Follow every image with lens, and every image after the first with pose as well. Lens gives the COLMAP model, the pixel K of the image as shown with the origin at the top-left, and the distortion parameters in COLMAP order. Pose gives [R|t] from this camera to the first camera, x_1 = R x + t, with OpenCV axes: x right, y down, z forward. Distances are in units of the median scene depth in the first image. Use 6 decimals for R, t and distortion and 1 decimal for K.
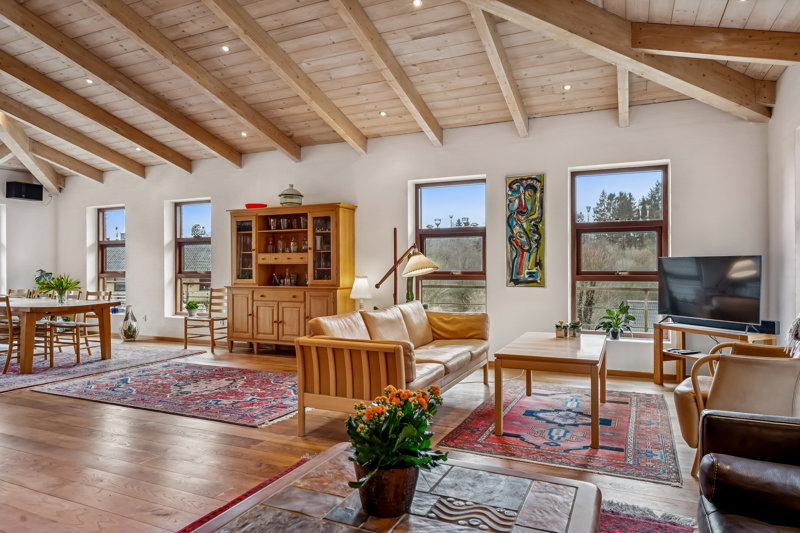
lens RADIAL K [[503.0, 0, 400.0], [0, 503.0, 266.5], [0, 0, 1]] dist [-0.000360, -0.001024]
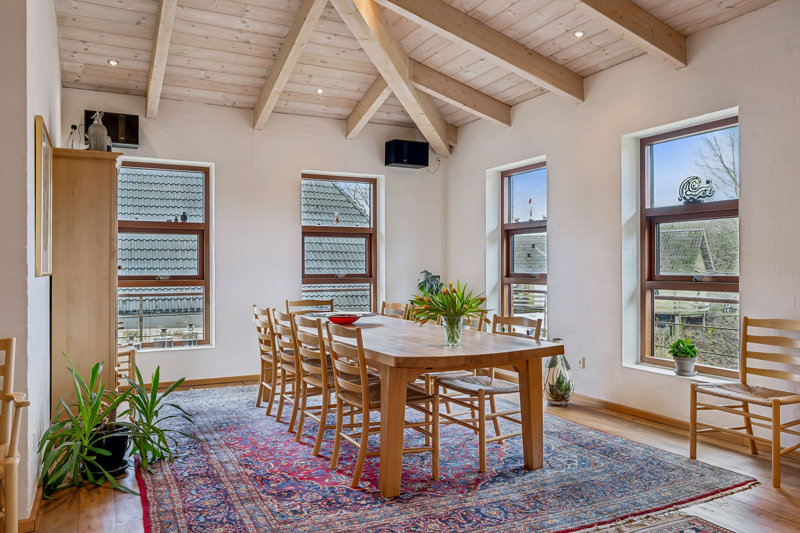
lens RADIAL K [[605.8, 0, 400.0], [0, 605.8, 266.5], [0, 0, 1]] dist [0.007548, 0.002857]
pose [[0.779188, 0.001612, -0.626788, -0.285602], [-0.000713, 0.999998, 0.001685, -0.000343], [0.626790, -0.000866, 0.779188, 0.422541]]
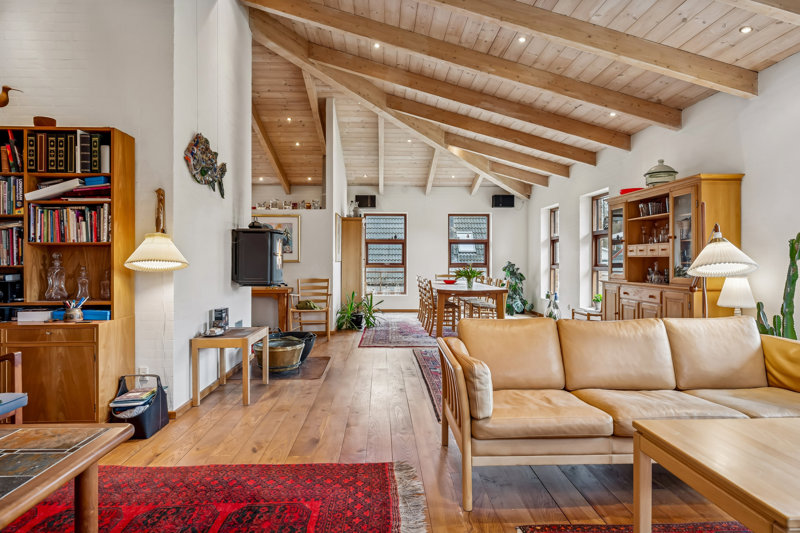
lens RADIAL K [[463.4, 0, 398.0], [0, 463.4, 257.4], [0, 0, 1]] dist [0.000352, 0.000186]
pose [[0.449347, 0.000586, -0.893357, 0.242861], [-0.003816, 0.999992, -0.001264, -0.001383], [0.893349, 0.003977, 0.449345, 0.251555]]
